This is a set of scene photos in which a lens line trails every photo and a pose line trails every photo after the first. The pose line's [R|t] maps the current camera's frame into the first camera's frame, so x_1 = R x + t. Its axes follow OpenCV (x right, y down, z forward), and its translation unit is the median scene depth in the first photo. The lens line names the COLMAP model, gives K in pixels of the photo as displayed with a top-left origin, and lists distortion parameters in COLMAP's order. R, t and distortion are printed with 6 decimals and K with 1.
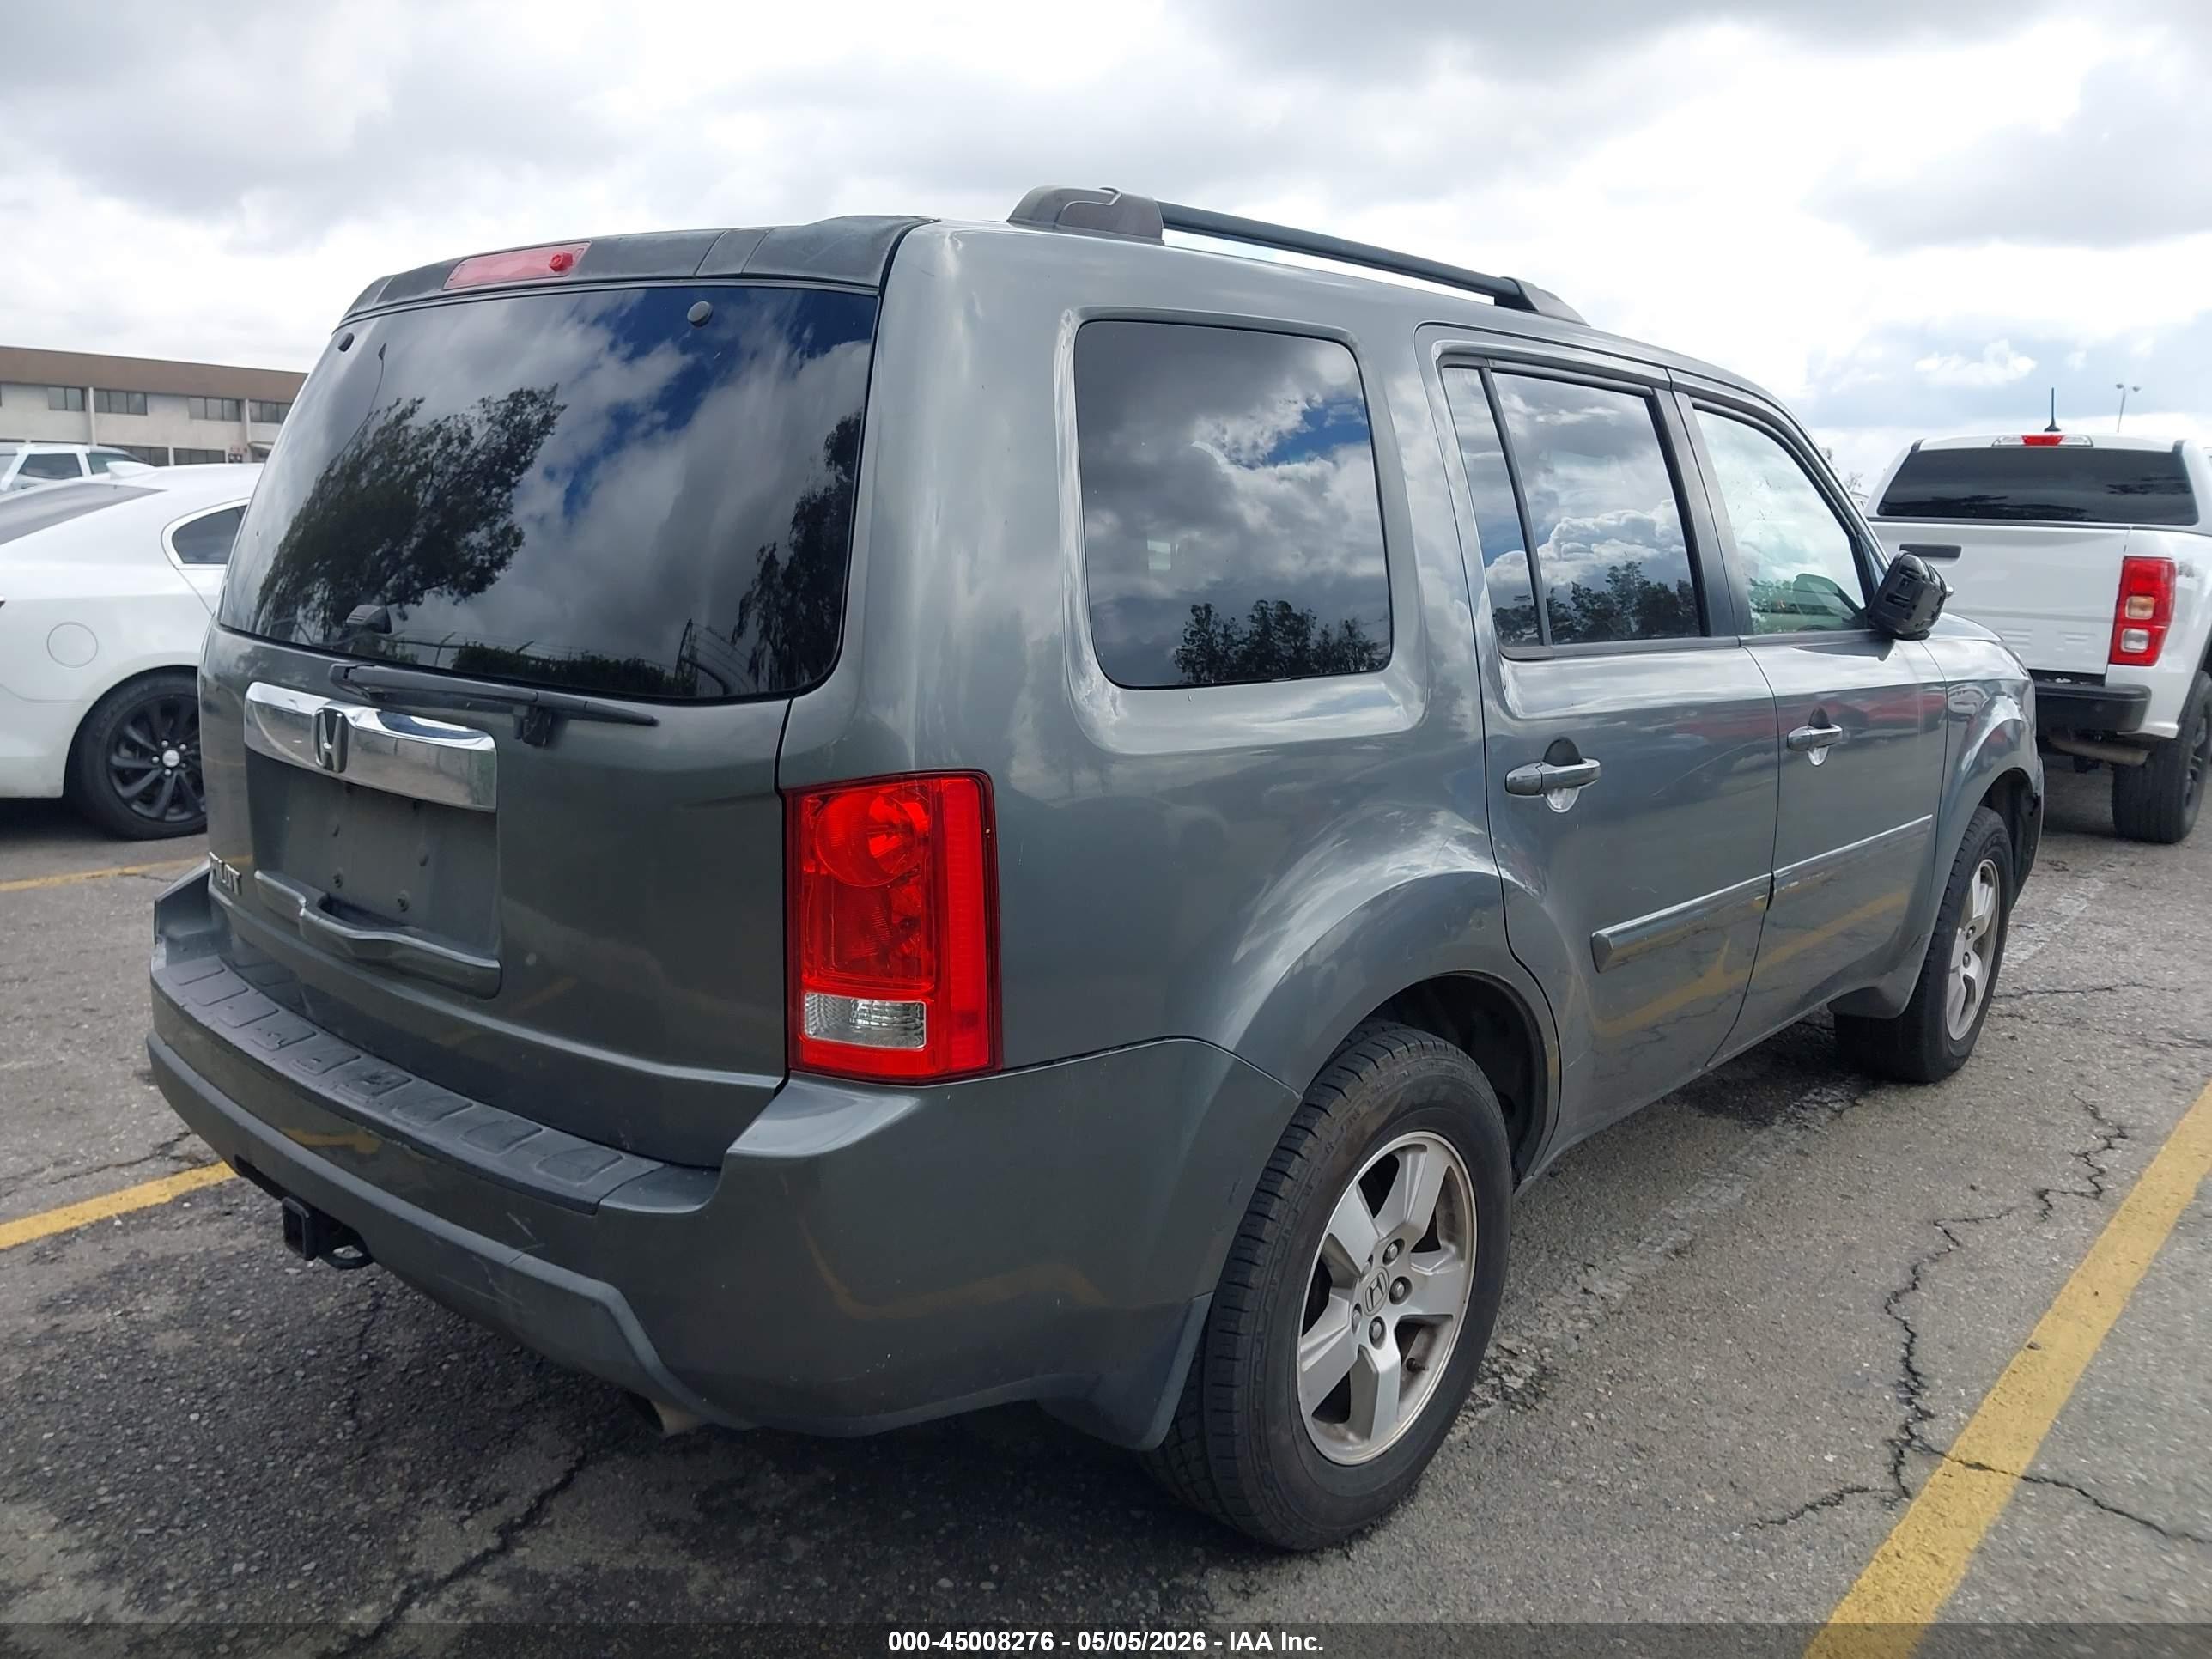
lens RADIAL K [[1704.0, 0, 1106.0], [0, 1704.0, 829.5], [0, 0, 1]] dist [0.001066, -0.003332]
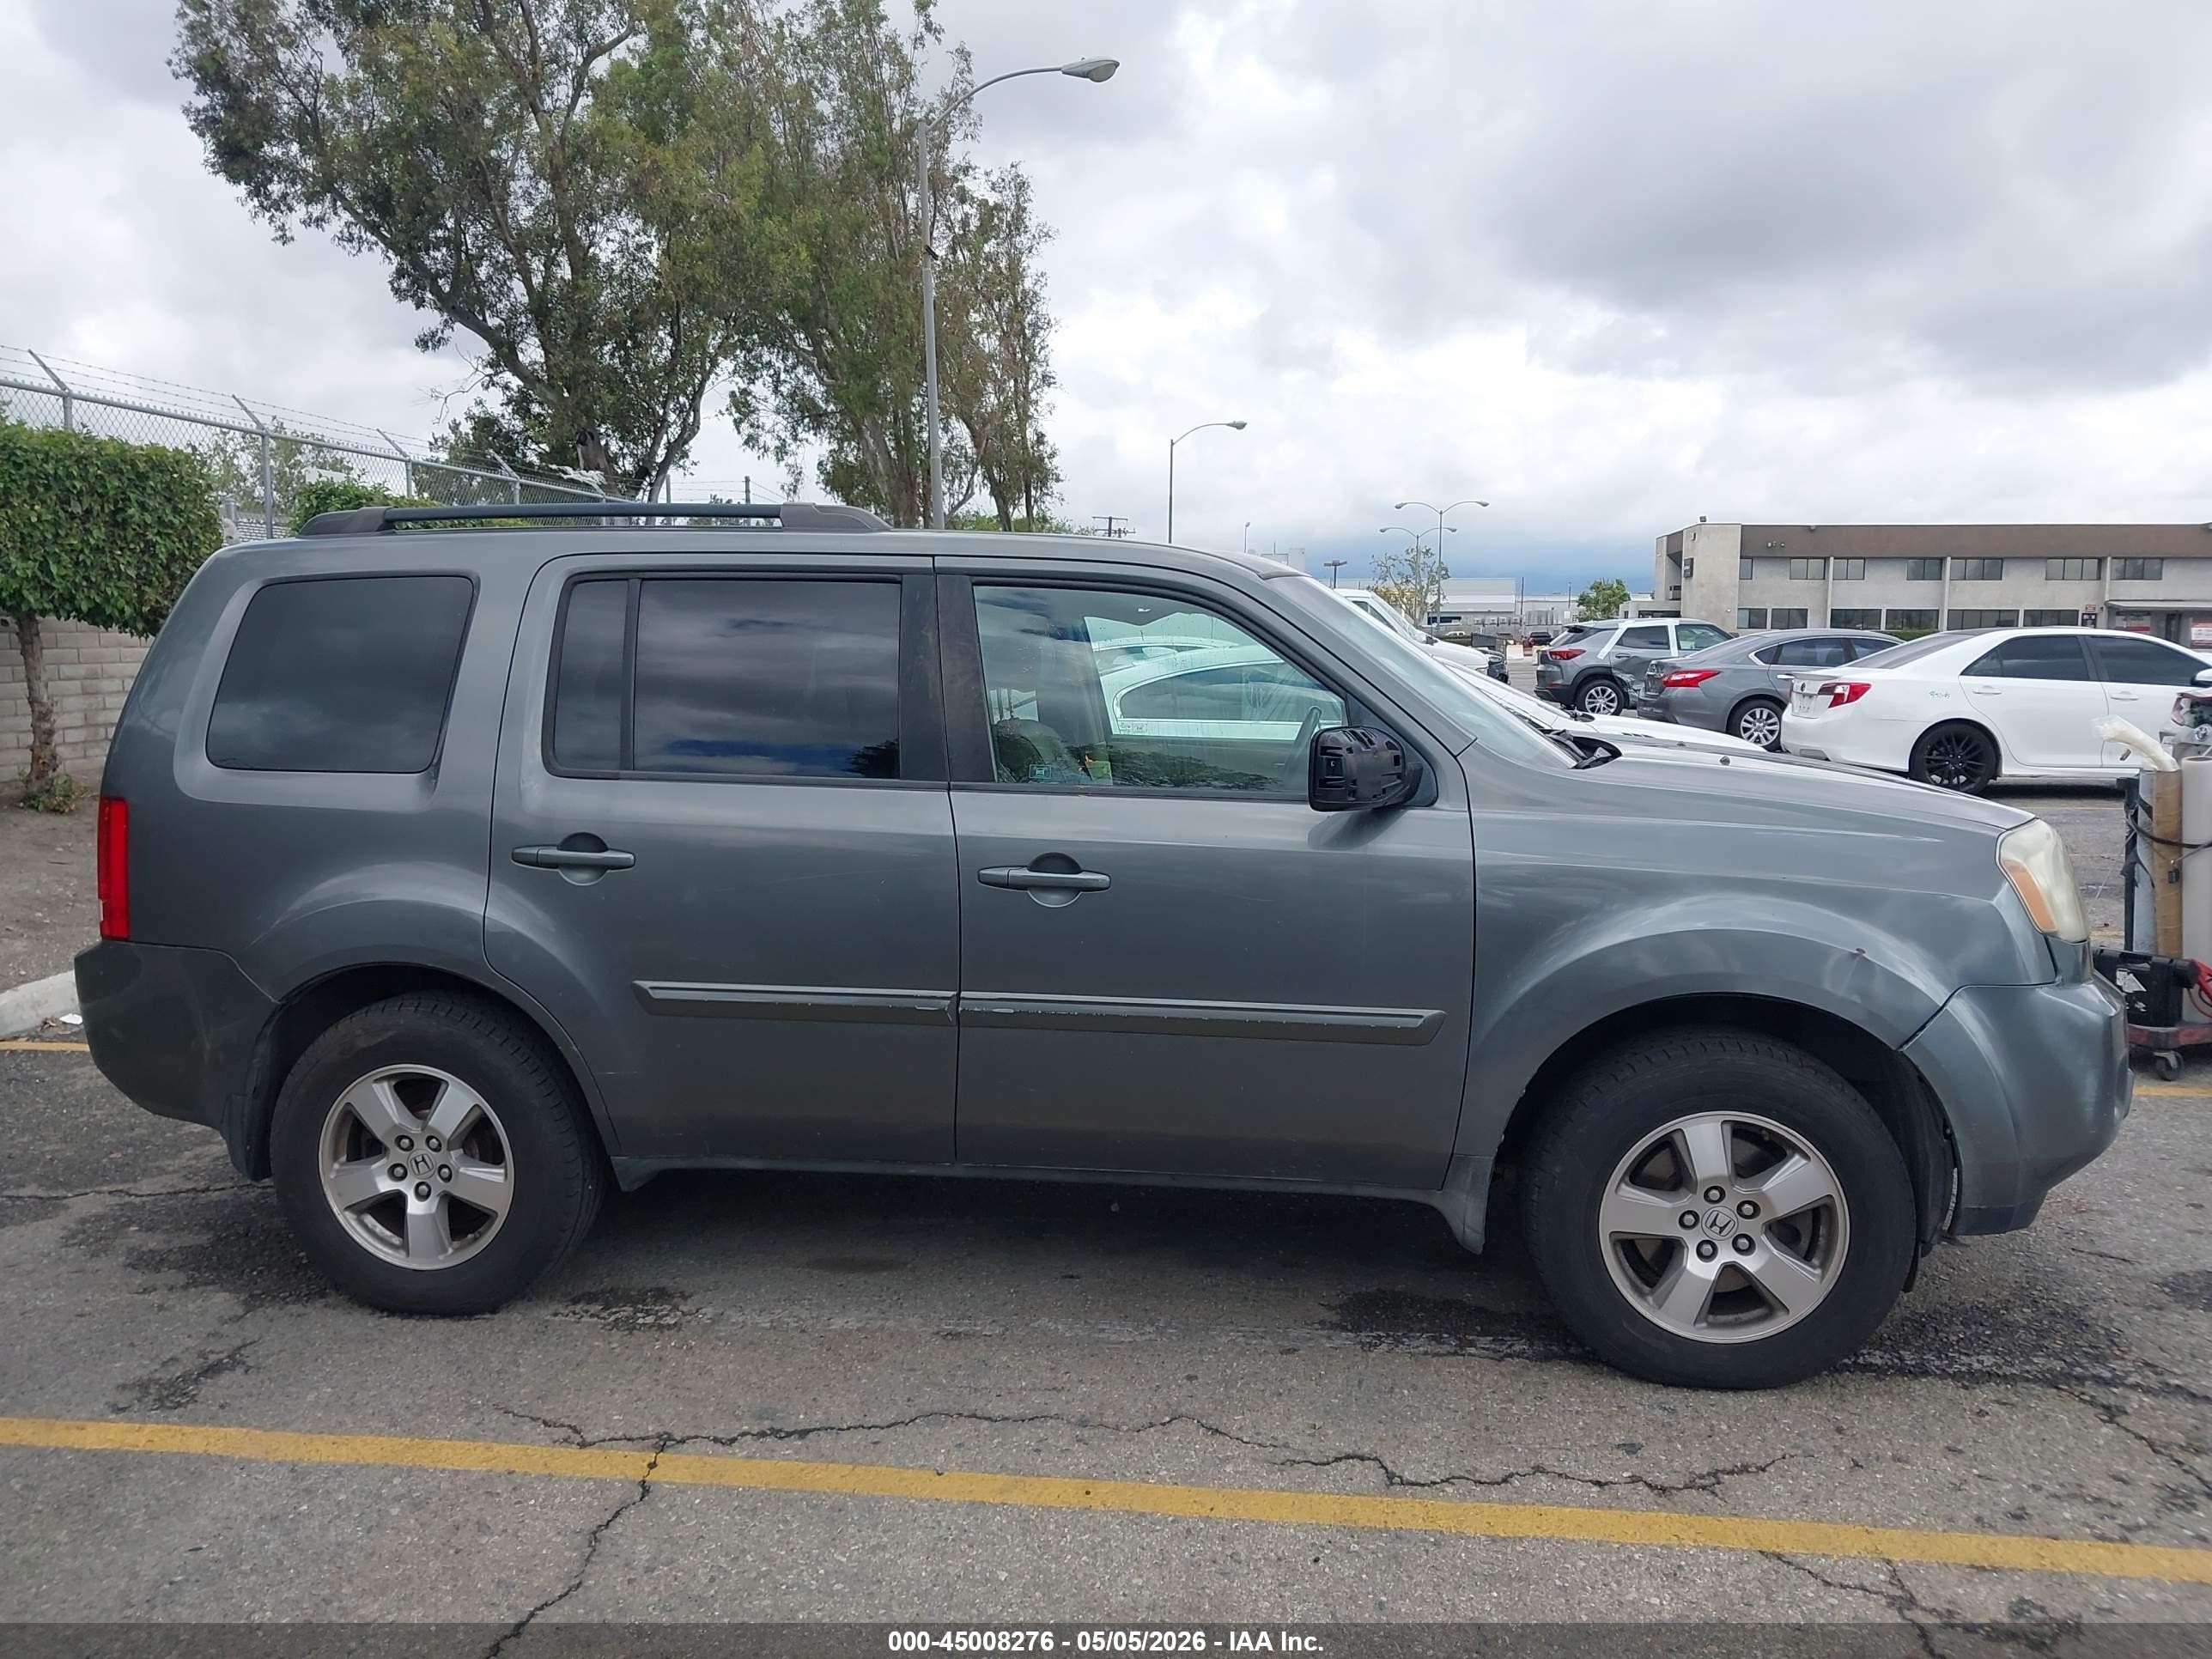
lens RADIAL K [[1747.0, 0, 1106.0], [0, 1747.0, 829.5], [0, 0, 1]] dist [0.014291, -0.020739]
pose [[0.548522, 0.062057, -0.833830, 1.423859], [-0.140874, 0.989845, -0.019004, -0.074906], [0.824183, 0.127889, 0.551694, 0.447854]]
